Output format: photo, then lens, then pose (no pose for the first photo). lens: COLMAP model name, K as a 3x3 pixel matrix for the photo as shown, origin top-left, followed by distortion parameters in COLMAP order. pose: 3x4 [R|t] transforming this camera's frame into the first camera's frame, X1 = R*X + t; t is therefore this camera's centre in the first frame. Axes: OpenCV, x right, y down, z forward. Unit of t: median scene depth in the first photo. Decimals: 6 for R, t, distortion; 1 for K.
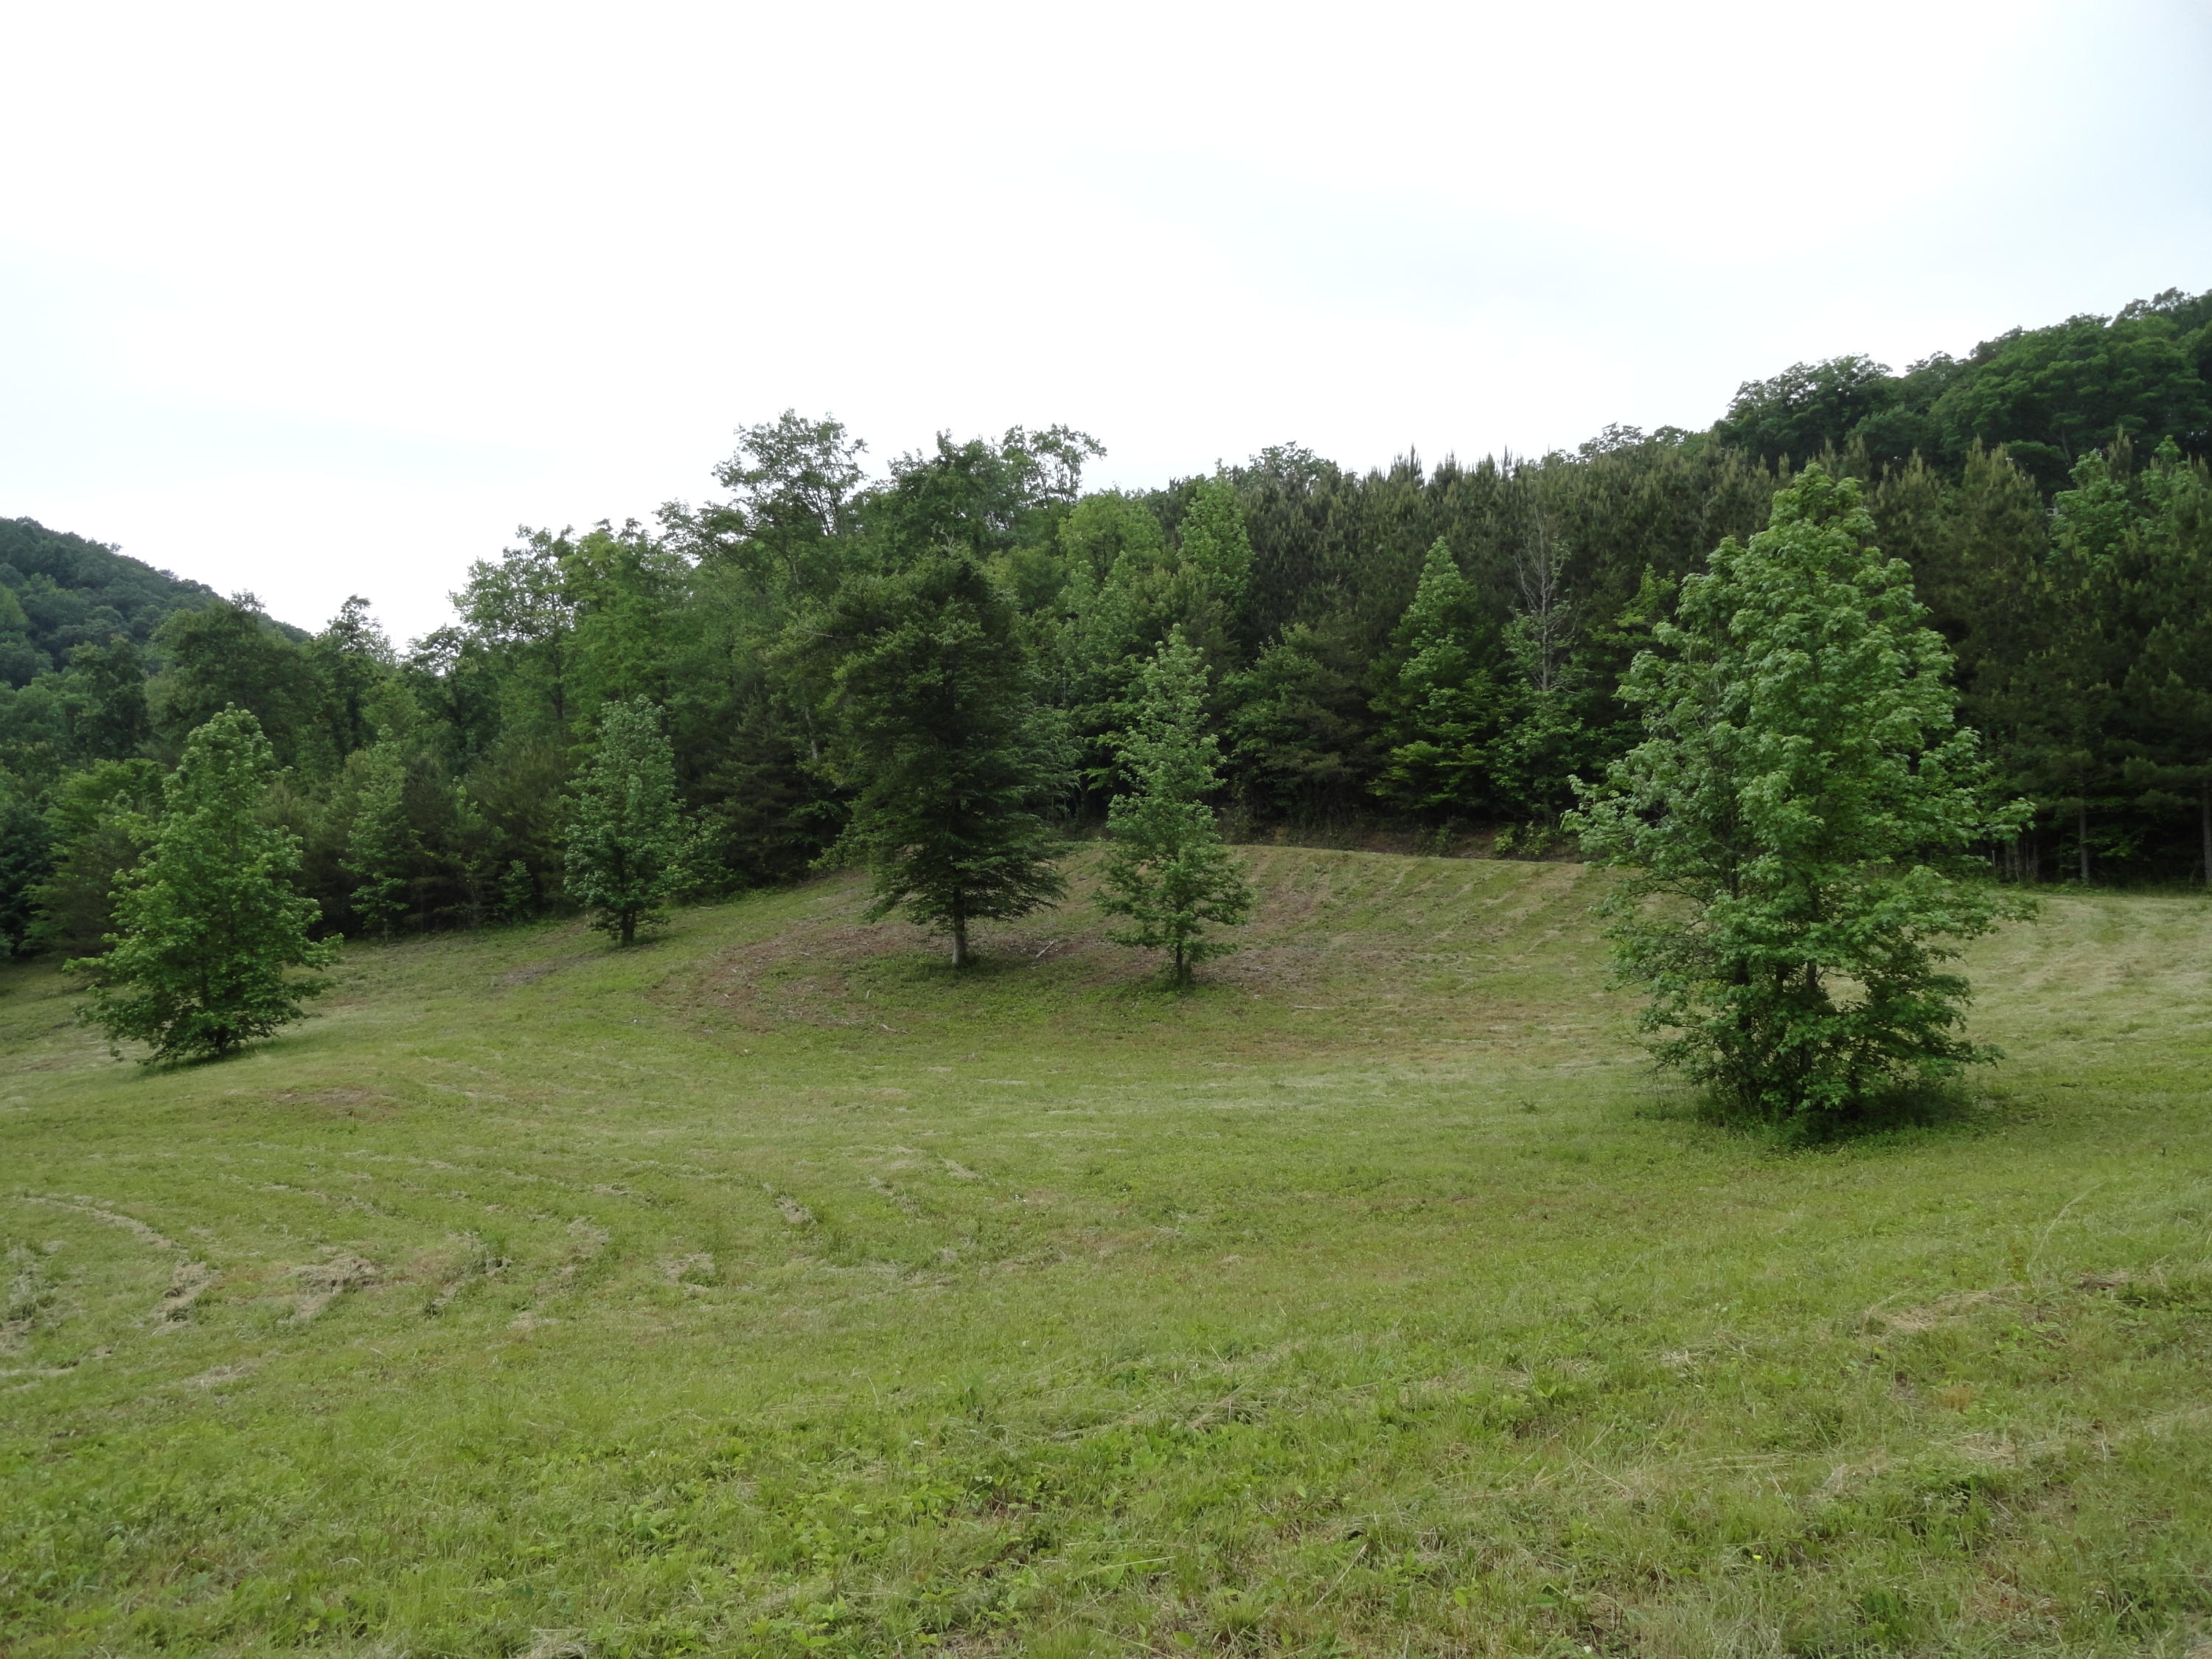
lens RADIAL K [[1513.9, 0, 1102.2], [0, 1513.9, 819.8], [0, 0, 1]] dist [-0.019862, 0.019261]
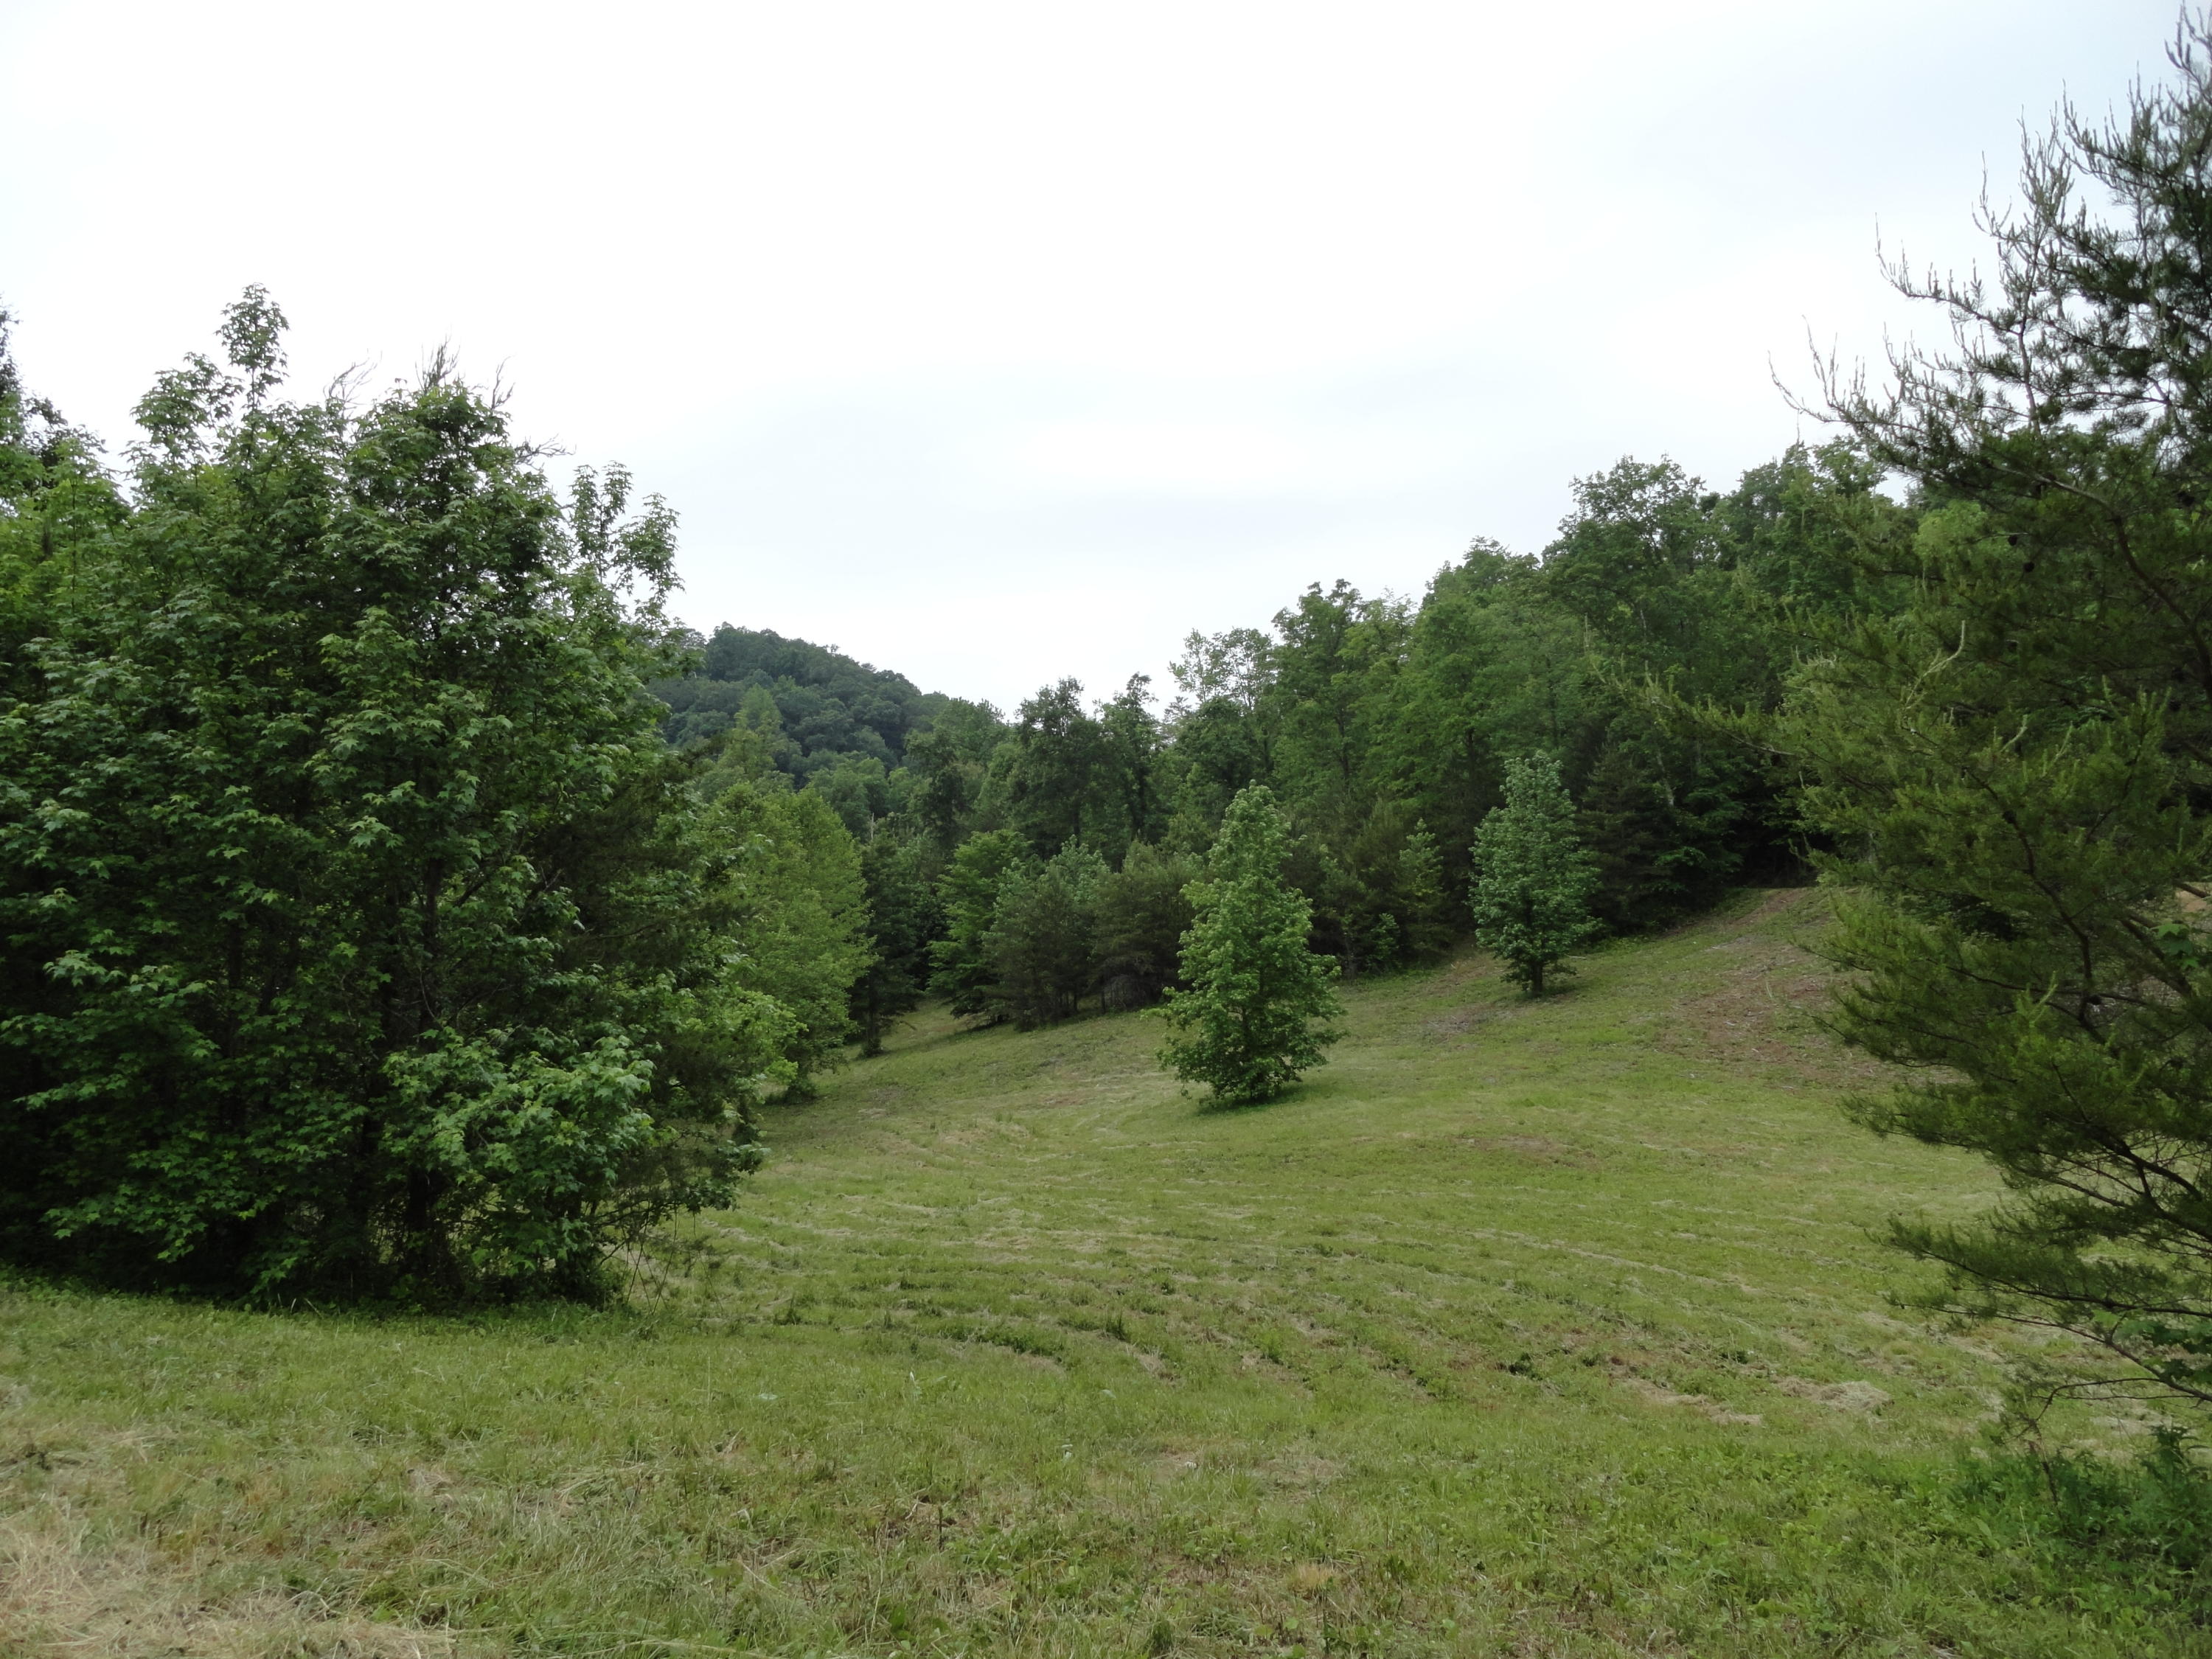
lens RADIAL K [[1513.9, 0, 1102.2], [0, 1513.9, 819.8], [0, 0, 1]] dist [-0.019862, 0.019261]
pose [[0.926887, -0.041552, -0.373034, -0.172741], [0.031279, 0.998947, -0.033552, -0.009118], [0.374035, 0.019431, 0.927211, -0.053073]]
